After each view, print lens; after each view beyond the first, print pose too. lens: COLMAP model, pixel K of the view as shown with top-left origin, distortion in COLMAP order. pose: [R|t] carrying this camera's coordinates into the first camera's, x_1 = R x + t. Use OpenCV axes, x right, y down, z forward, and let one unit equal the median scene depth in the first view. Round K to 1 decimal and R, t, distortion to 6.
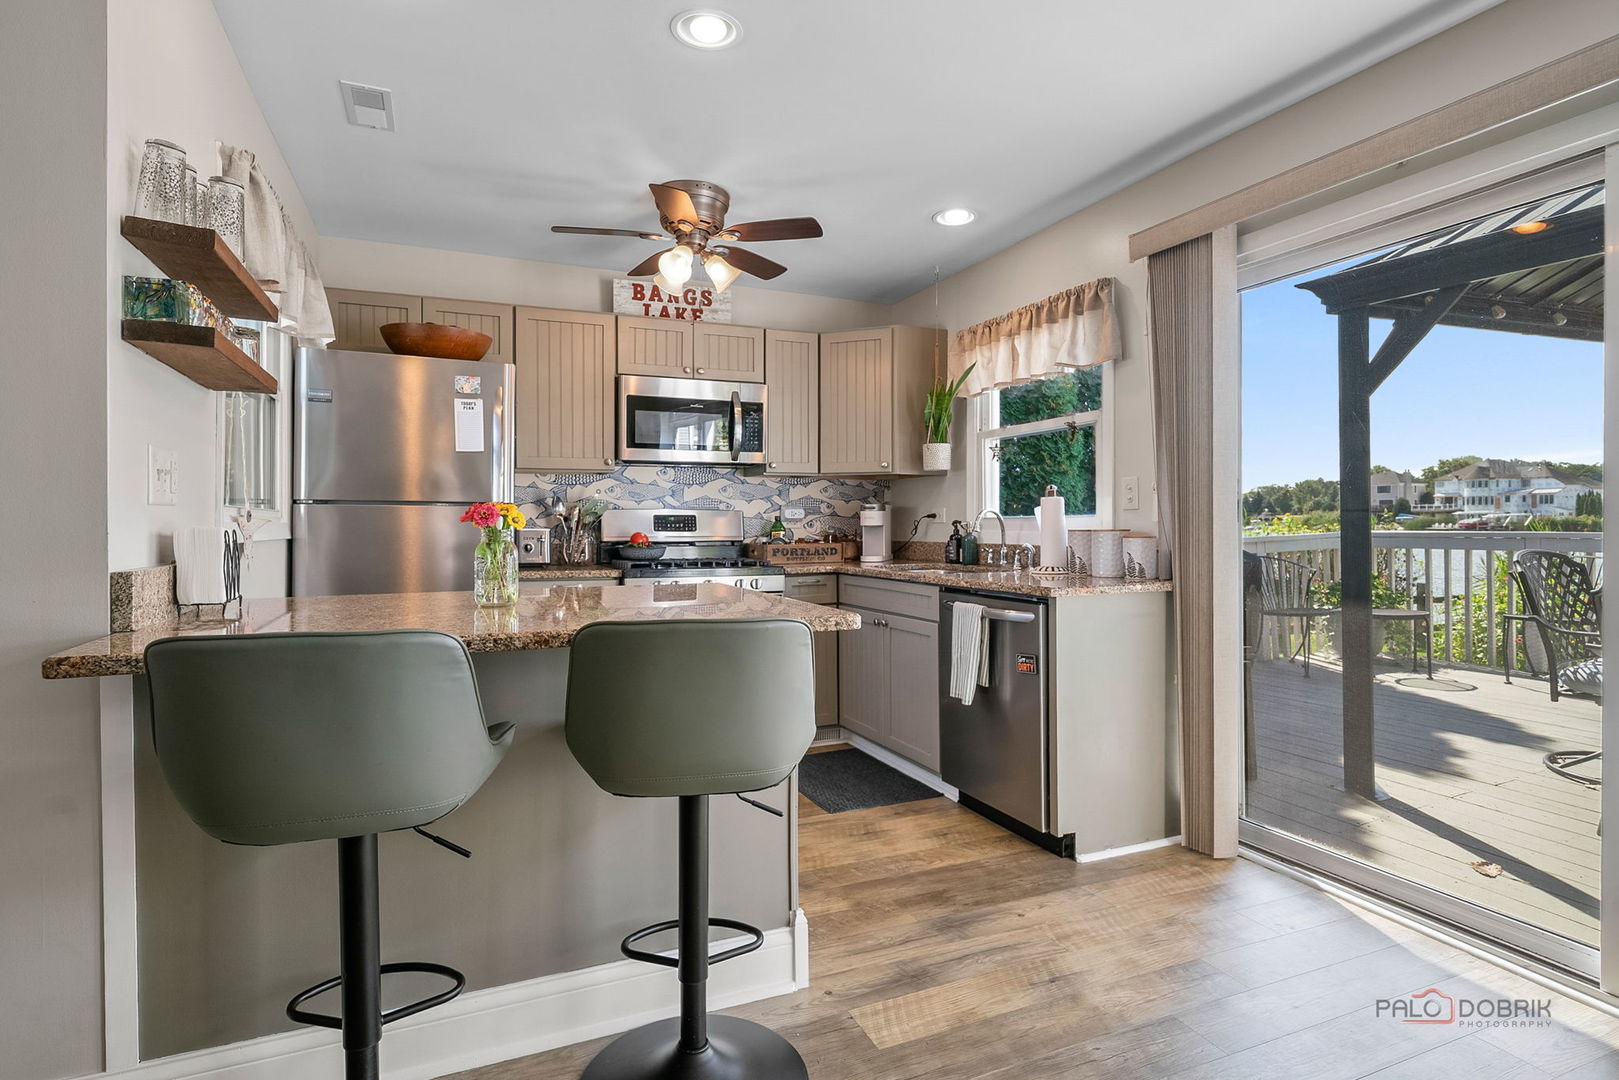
lens RADIAL K [[830.5, 0, 799.1], [0, 830.5, 533.7], [0, 0, 1]] dist [0.001484, -0.000361]
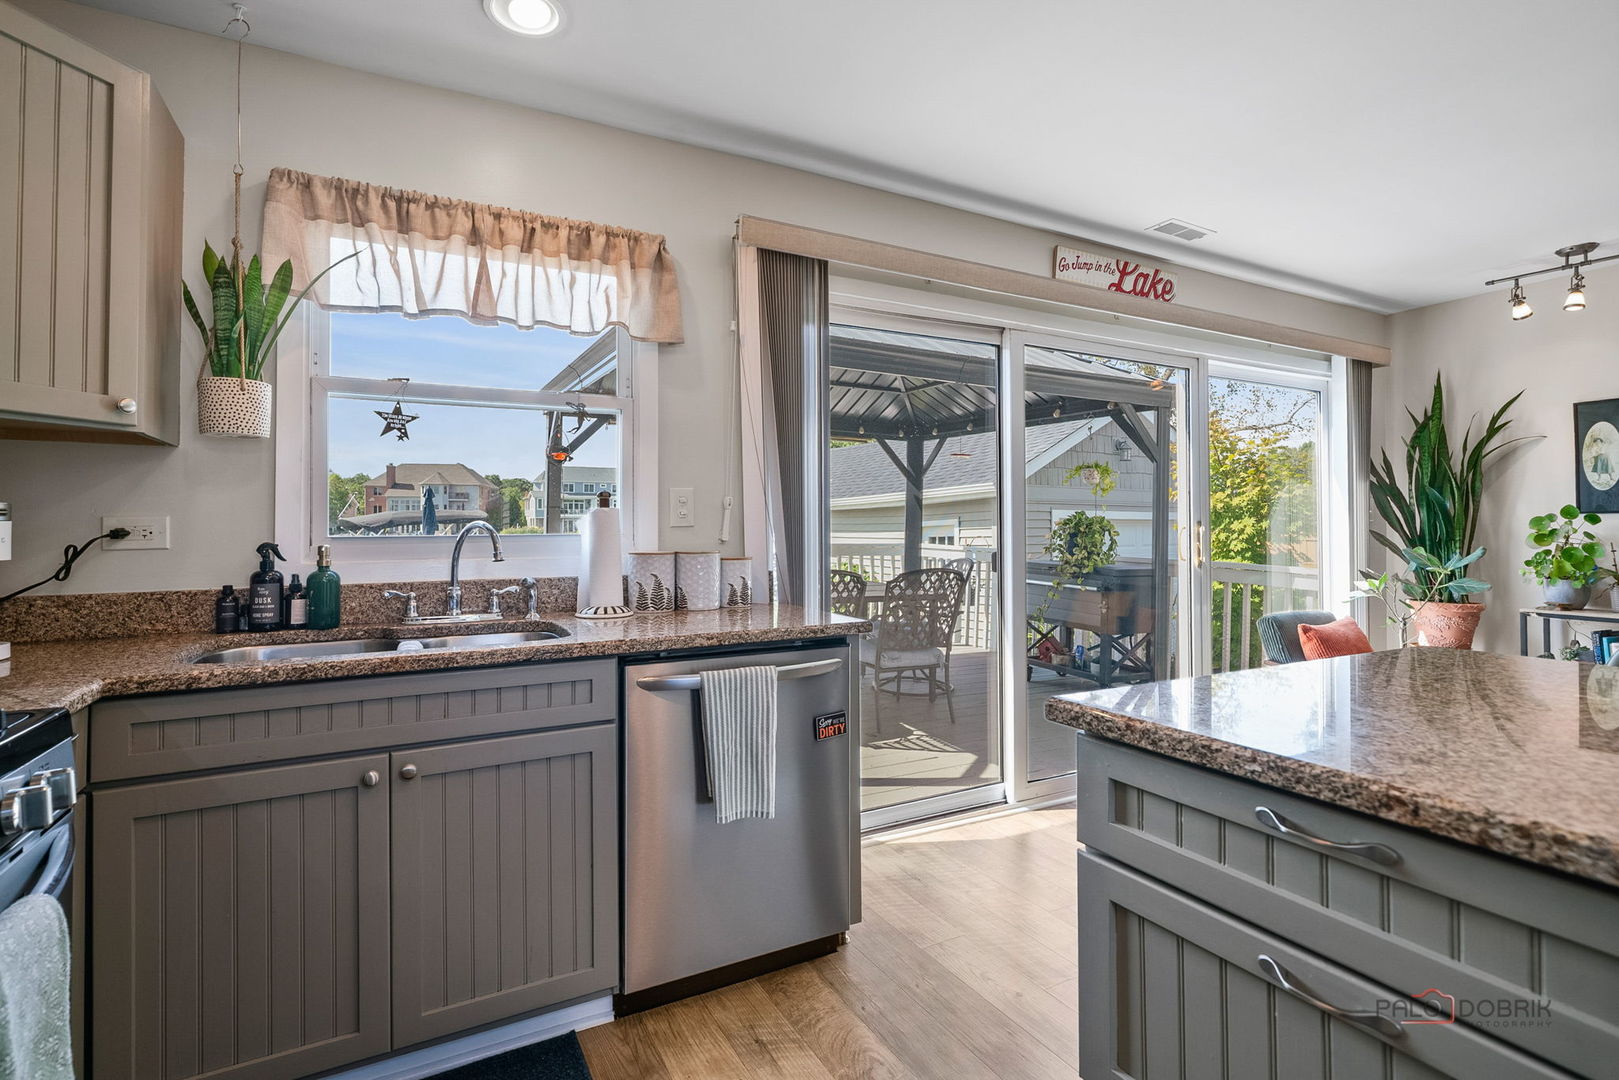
lens RADIAL K [[773.6, 0, 801.6], [0, 773.6, 521.0], [0, 0, 1]] dist [-0.003965, 0.003462]
pose [[-0.077742, 0.013458, 0.996883, -0.299000], [0.018813, 0.999751, -0.012030, -0.017952], [-0.996796, 0.017819, -0.077976, 0.726622]]
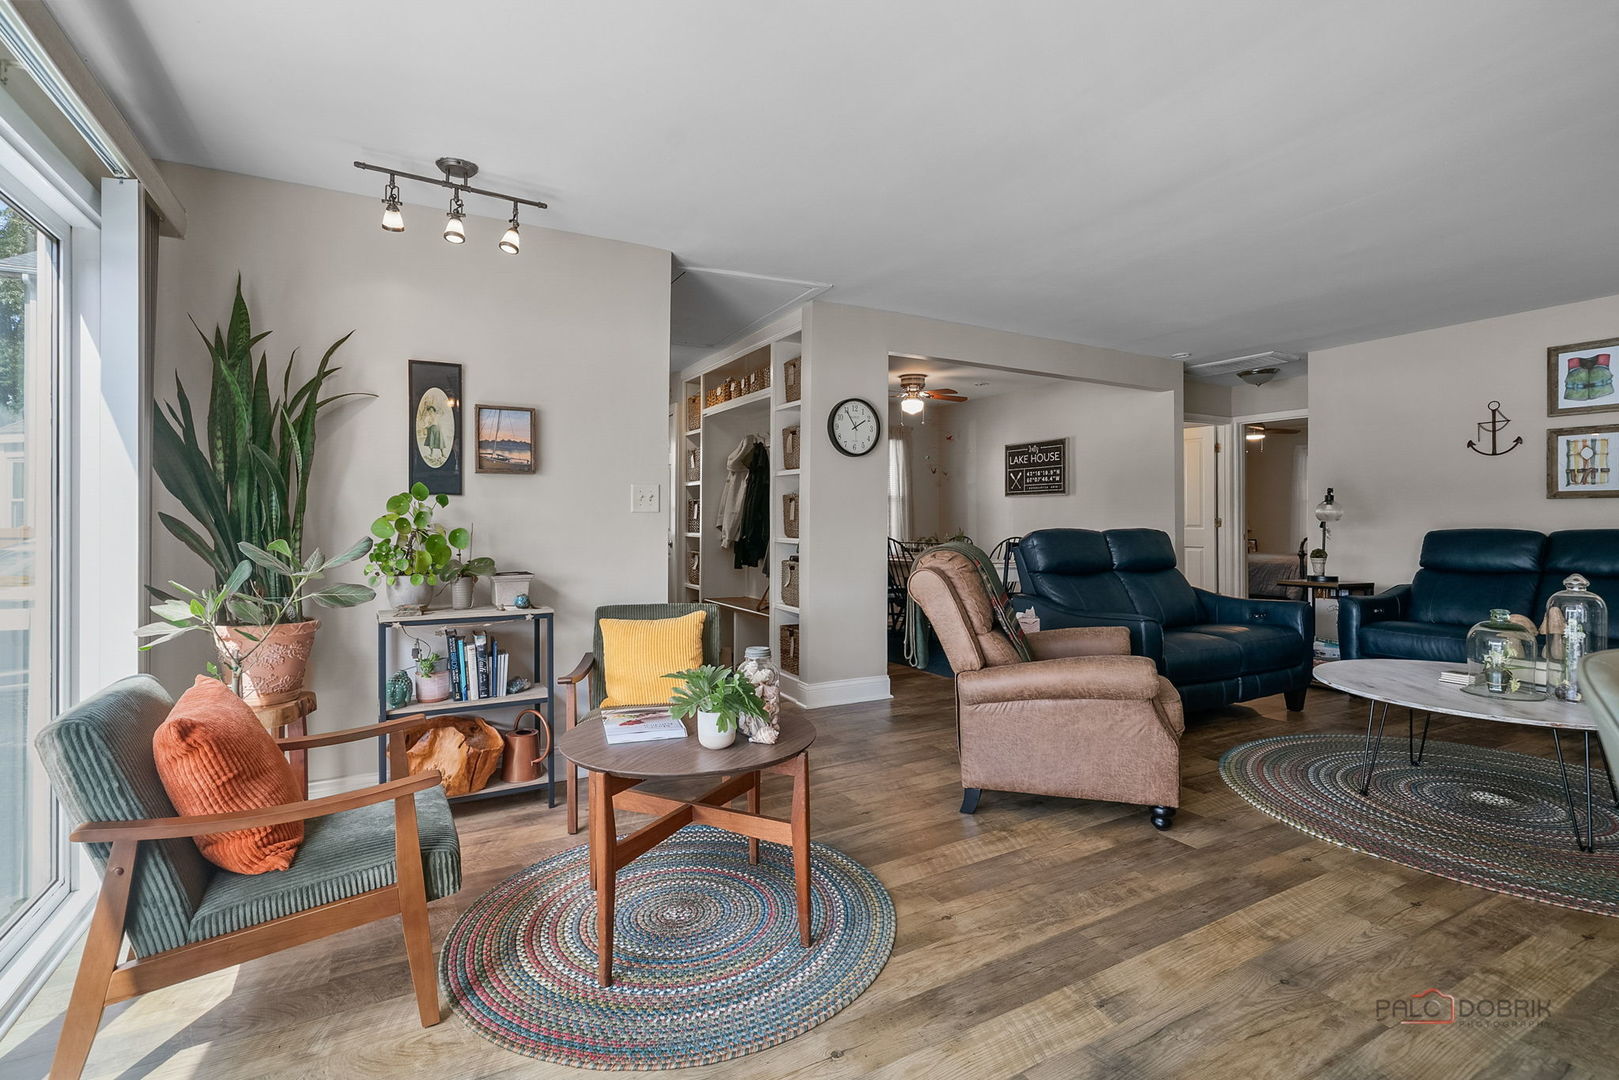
lens RADIAL K [[757.6, 0, 808.3], [0, 757.6, 511.7], [0, 0, 1]] dist [0.003172, 0.001179]
pose [[-0.995250, 0.000992, -0.097343, 0.216716], [0.000539, 0.999989, 0.004680, -0.006655], [0.097347, 0.004606, -0.995240, 0.518561]]
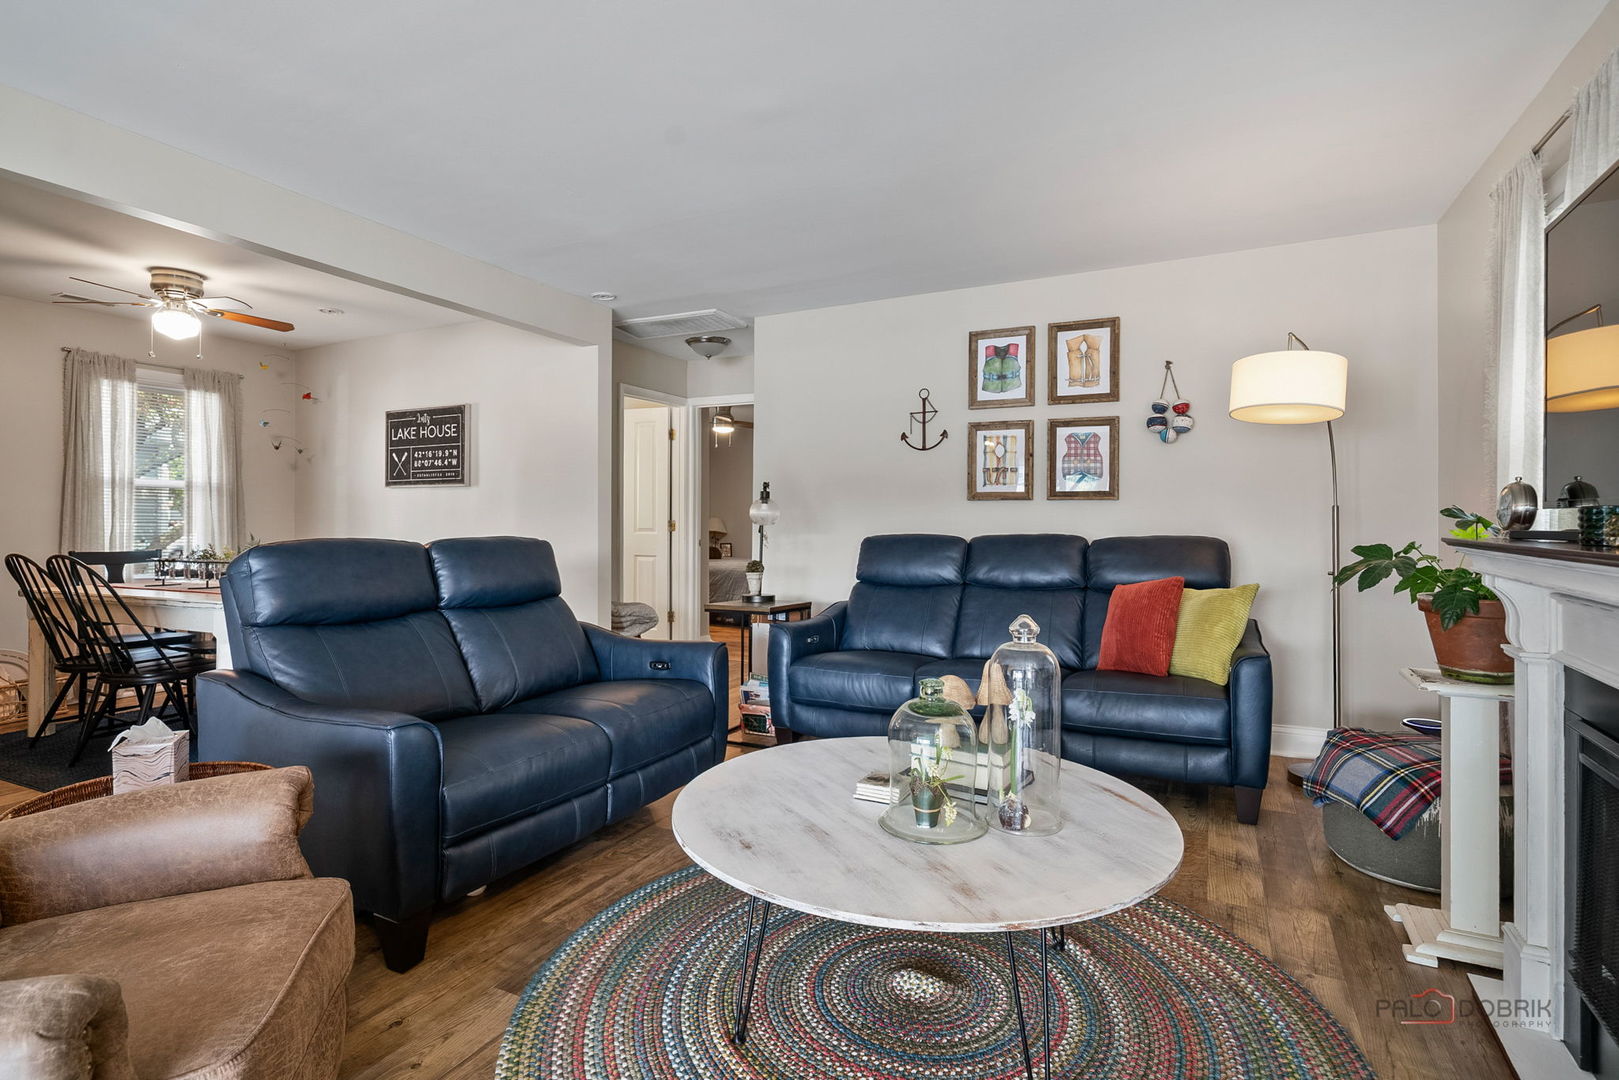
lens RADIAL K [[797.2, 0, 801.9], [0, 797.2, 516.7], [0, 0, 1]] dist [0.001406, 0.005225]
pose [[-0.775637, -0.004104, -0.631166, -0.144556], [-0.011520, 0.999904, 0.007656, -0.003689], [0.631074, 0.013209, -0.775610, 0.185208]]
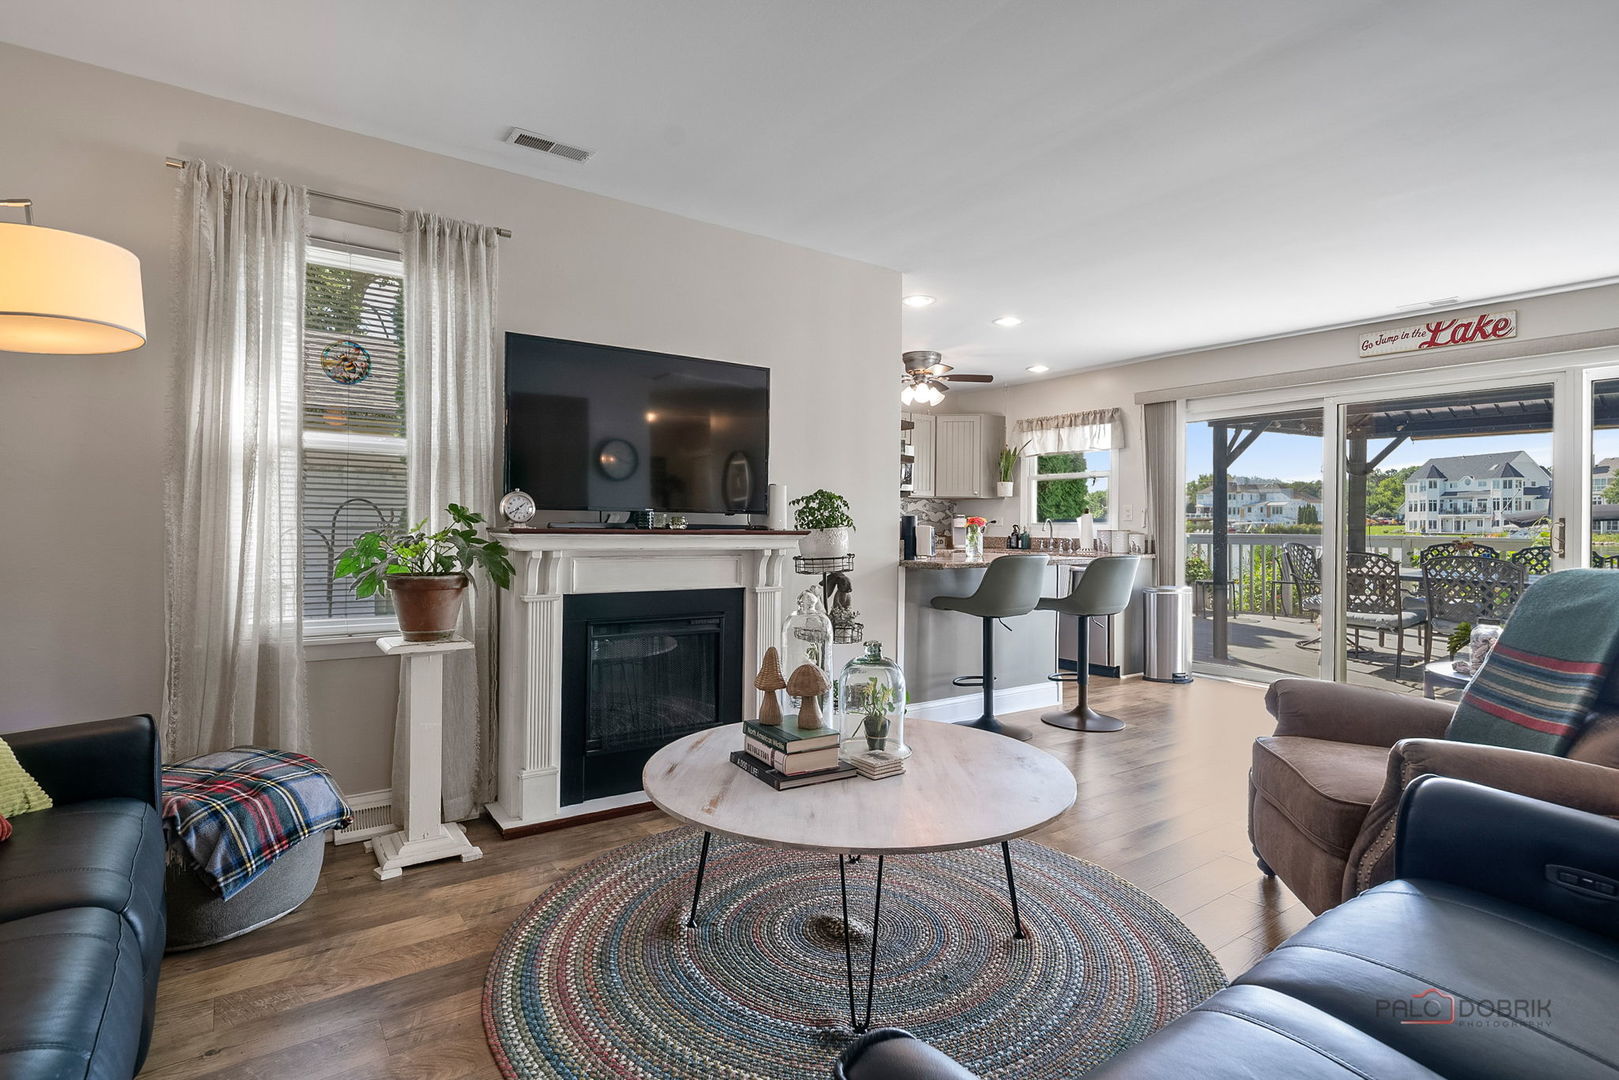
lens RADIAL K [[805.9, 0, 803.5], [0, 805.9, 527.3], [0, 0, 1]] dist [0.001826, 0.002315]
pose [[0.979627, 0.008790, 0.200635, -0.617389], [-0.006872, 0.999924, -0.010253, 0.010951], [-0.200710, 0.008666, 0.979612, -0.625291]]
